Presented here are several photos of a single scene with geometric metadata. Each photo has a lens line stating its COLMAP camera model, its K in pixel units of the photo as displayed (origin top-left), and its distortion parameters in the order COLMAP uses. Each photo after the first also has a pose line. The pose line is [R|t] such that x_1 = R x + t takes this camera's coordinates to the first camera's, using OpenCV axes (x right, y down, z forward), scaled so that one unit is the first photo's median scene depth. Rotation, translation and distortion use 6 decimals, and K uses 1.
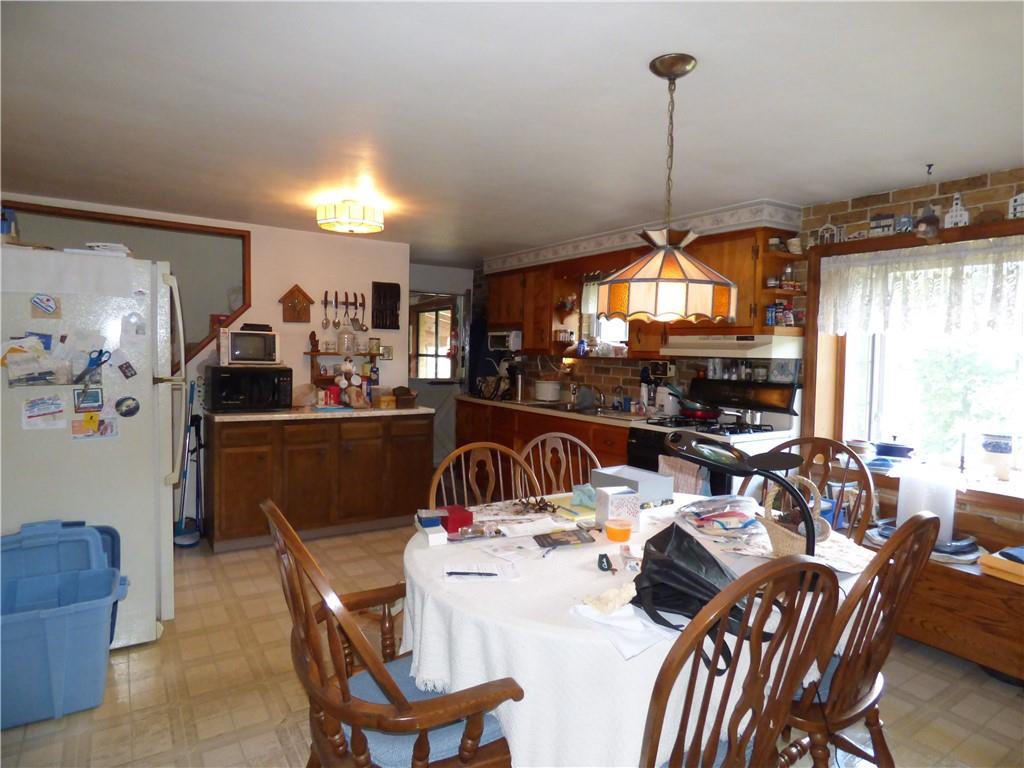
lens RADIAL K [[619.2, 0, 519.8], [0, 619.2, 378.8], [0, 0, 1]] dist [-0.001200, 0.000321]
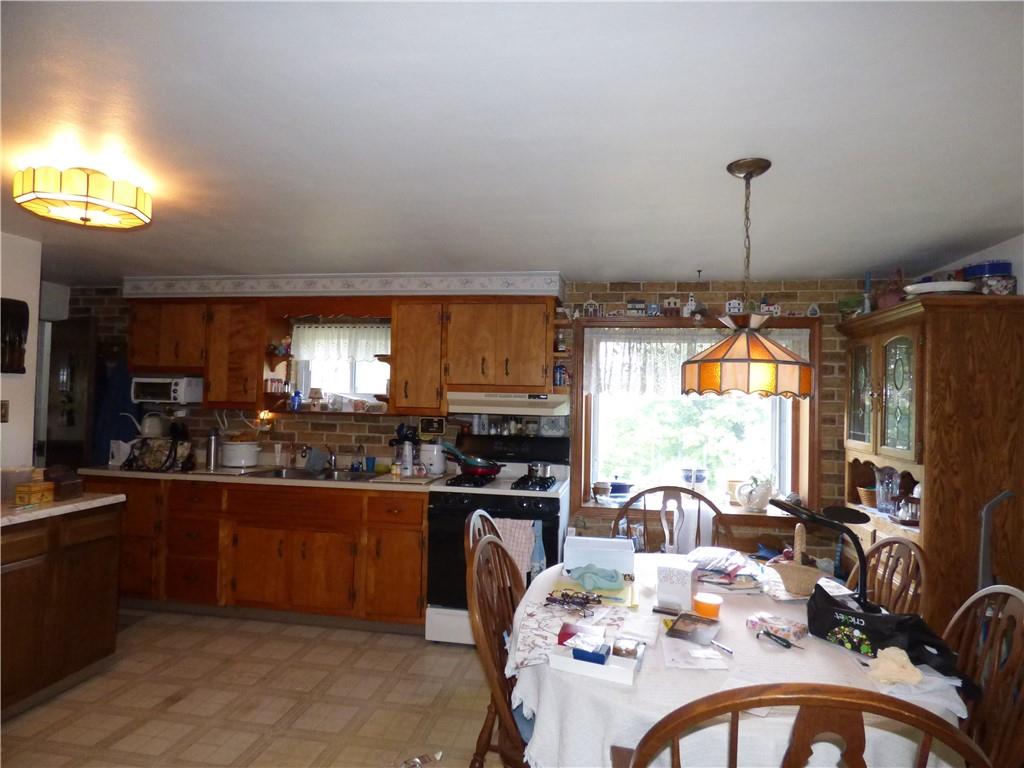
lens RADIAL K [[619.2, 0, 512.0], [0, 619.2, 386.4], [0, 0, 1]] dist [-0.001200, 0.000321]
pose [[0.686978, 0.011651, 0.726584, -0.400423], [0.024408, 0.998937, -0.039096, -0.038451], [-0.726268, 0.044593, 0.685964, 0.271343]]
